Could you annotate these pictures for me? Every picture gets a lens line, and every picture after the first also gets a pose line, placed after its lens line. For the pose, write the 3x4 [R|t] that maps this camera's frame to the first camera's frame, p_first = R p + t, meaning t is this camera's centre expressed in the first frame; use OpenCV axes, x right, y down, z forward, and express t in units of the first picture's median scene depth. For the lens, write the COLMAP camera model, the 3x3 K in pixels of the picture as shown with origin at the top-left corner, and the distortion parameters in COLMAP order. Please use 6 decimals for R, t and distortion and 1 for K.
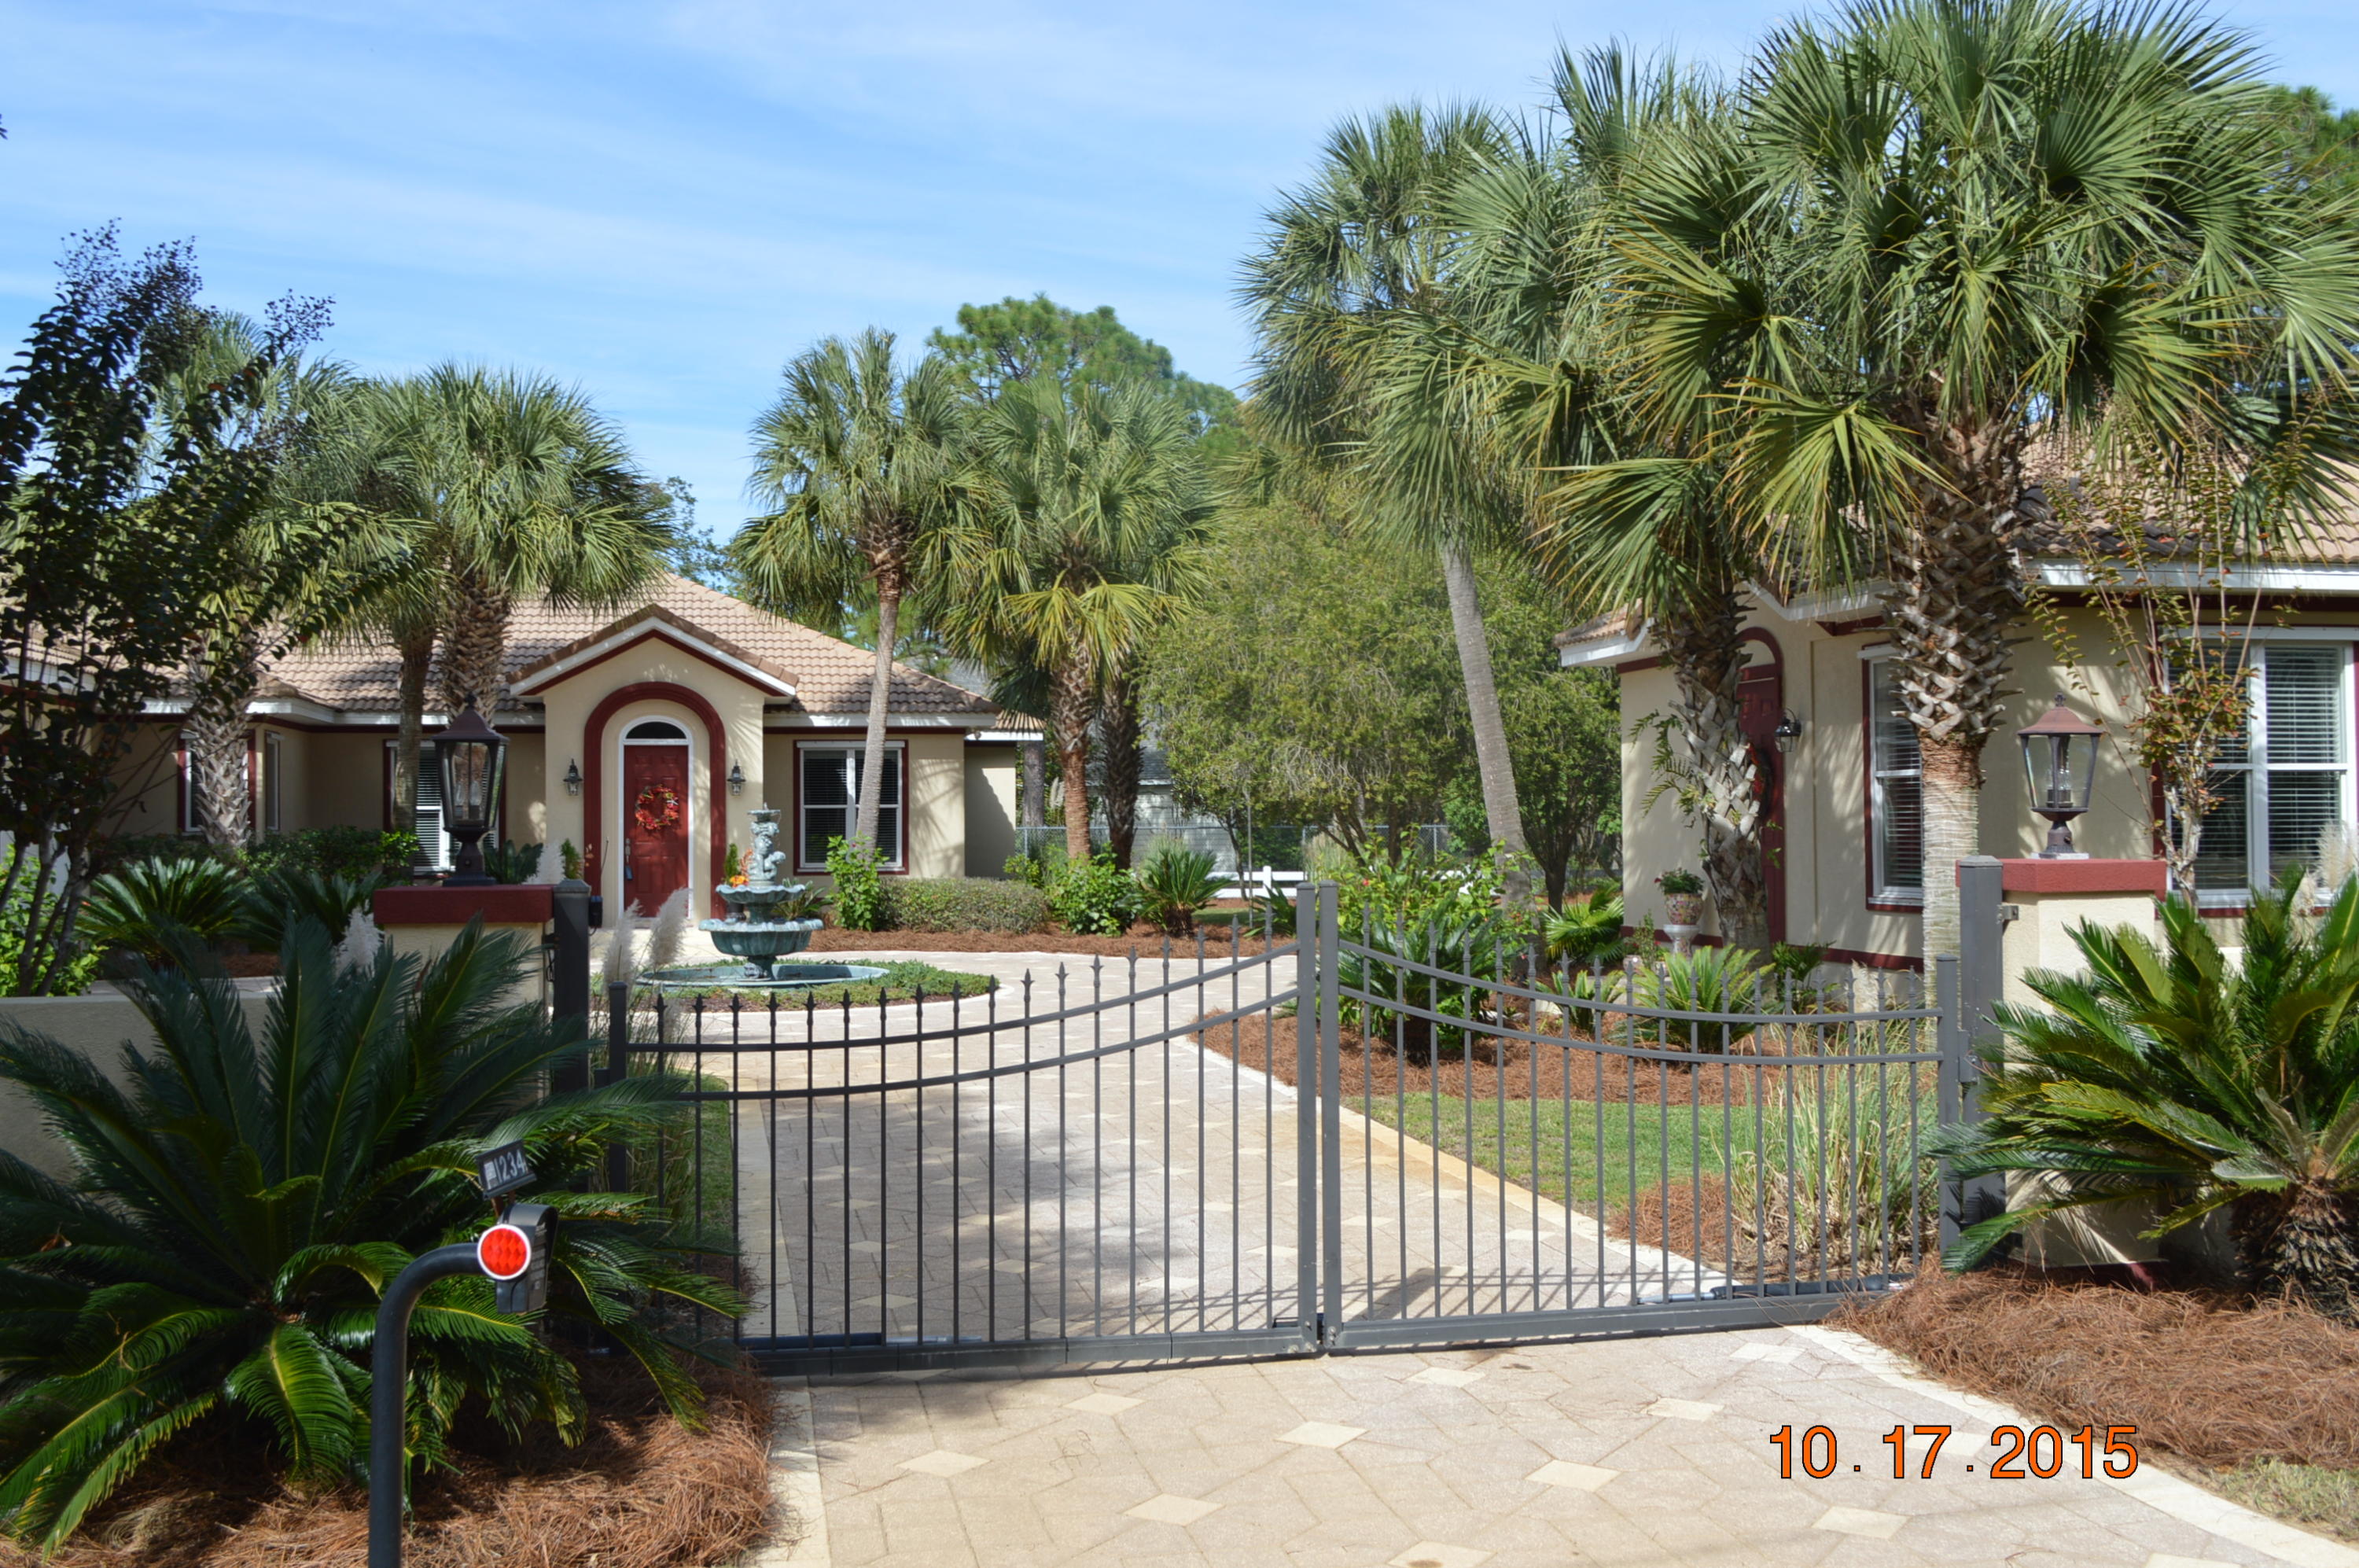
lens RADIAL K [[2370.6, 0, 1179.5], [0, 2370.6, 784.0], [0, 0, 1]] dist [-0.042983, 0.194523]
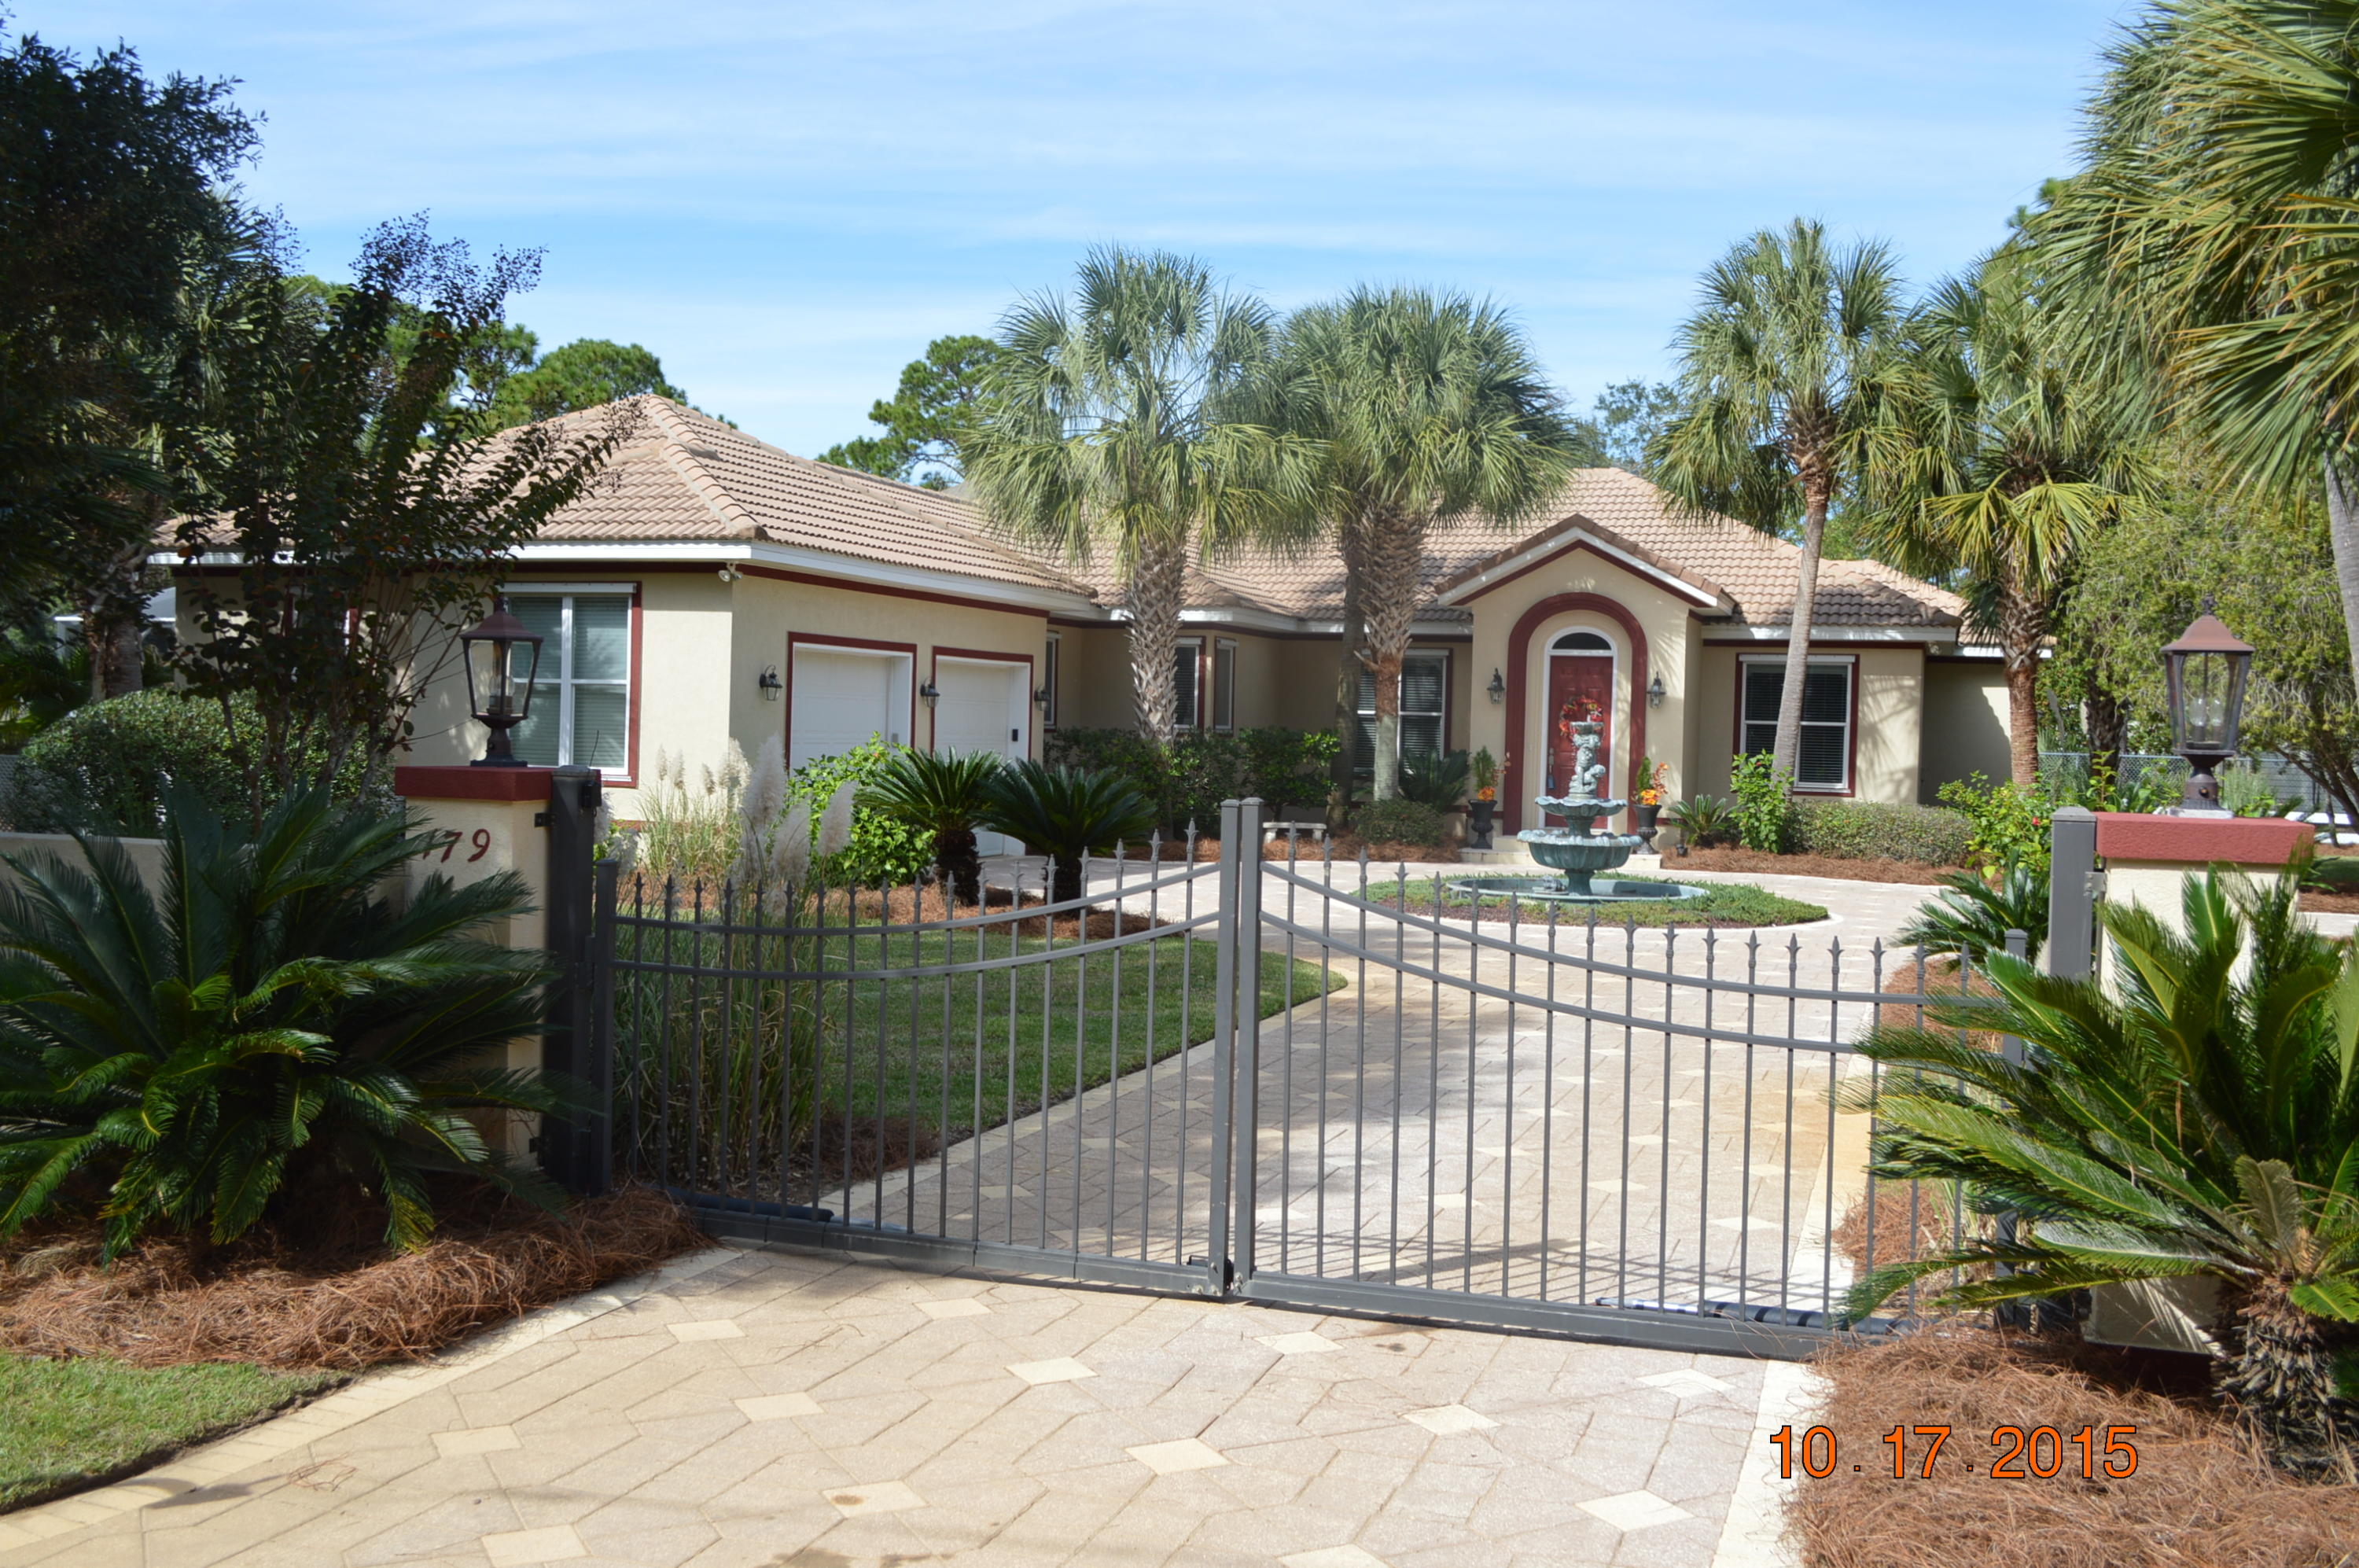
lens RADIAL K [[2370.6, 0, 1179.5], [0, 2370.6, 784.0], [0, 0, 1]] dist [-0.042983, 0.194523]
pose [[0.846485, 0.042424, -0.530719, 0.171181], [-0.023018, 0.998804, 0.043128, -0.001639], [0.531915, -0.024291, 0.846450, 0.062315]]
